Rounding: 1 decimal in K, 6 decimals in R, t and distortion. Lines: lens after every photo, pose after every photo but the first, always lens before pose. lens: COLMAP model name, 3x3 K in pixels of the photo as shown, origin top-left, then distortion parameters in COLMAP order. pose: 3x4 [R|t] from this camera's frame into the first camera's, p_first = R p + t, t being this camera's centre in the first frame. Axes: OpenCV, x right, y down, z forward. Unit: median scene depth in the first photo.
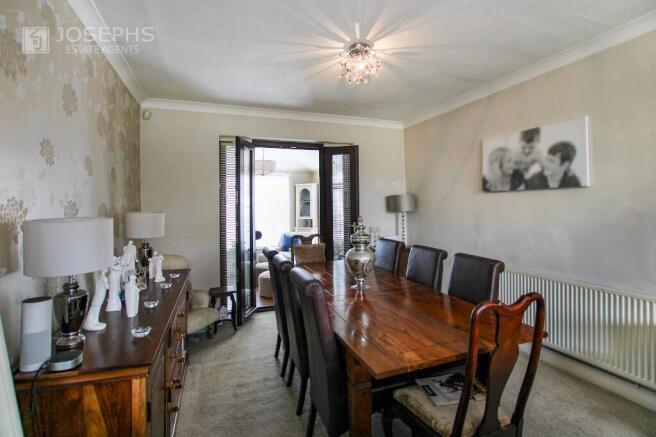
lens RADIAL K [[308.9, 0, 319.9], [0, 308.9, 205.3], [0, 0, 1]] dist [-0.002603, -0.000193]
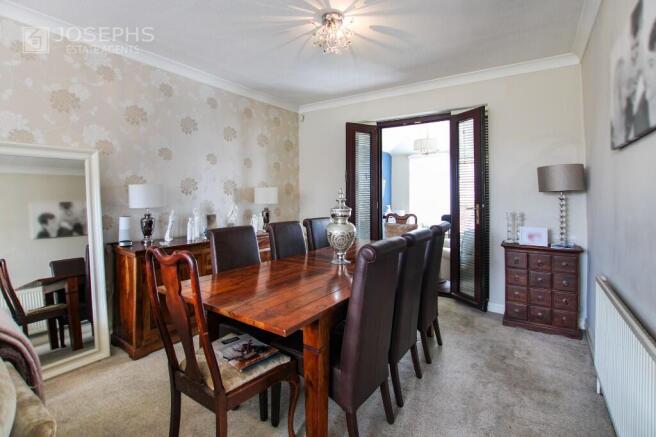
lens RADIAL K [[307.3, 0, 328.2], [0, 307.3, 193.8], [0, 0, 1]] dist [-0.000882, -0.000024]
pose [[0.581822, 0.014332, -0.813190, 0.746294], [-0.011265, 0.999891, 0.009563, 0.034786], [0.813238, 0.003597, 0.581920, 0.336833]]
